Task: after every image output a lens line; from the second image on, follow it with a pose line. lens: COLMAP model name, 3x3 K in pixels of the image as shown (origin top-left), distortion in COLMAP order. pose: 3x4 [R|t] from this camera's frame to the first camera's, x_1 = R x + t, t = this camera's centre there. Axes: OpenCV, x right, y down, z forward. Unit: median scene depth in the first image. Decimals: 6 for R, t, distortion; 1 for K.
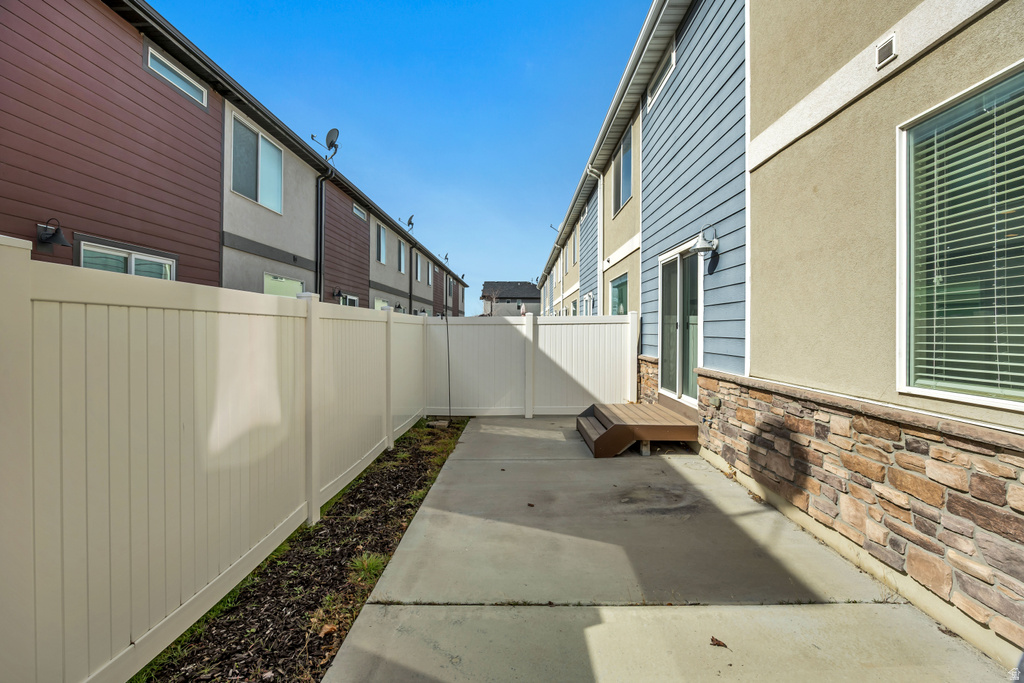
lens RADIAL K [[456.0, 0, 513.6], [0, 456.0, 329.6], [0, 0, 1]] dist [-0.001287, 0.000070]
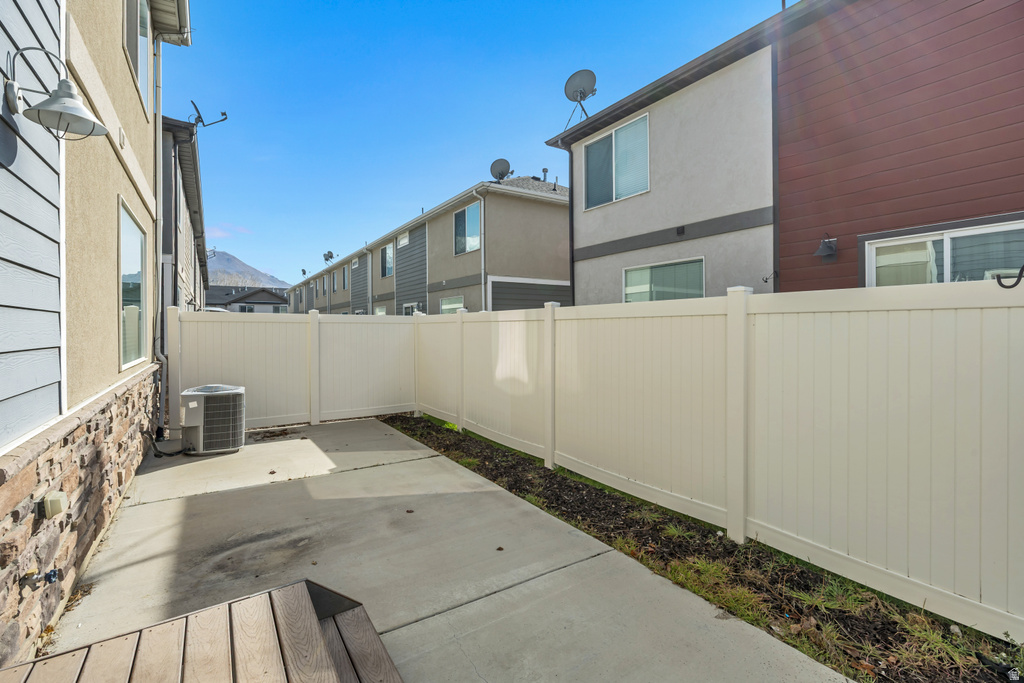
lens RADIAL K [[456.0, 0, 513.6], [0, 456.0, 329.6], [0, 0, 1]] dist [-0.001287, 0.000070]
pose [[-0.825759, 0.002837, -0.564016, 0.407506], [-0.001911, 0.999968, 0.007828, -0.007815], [0.564019, 0.007542, -0.825727, 1.952688]]
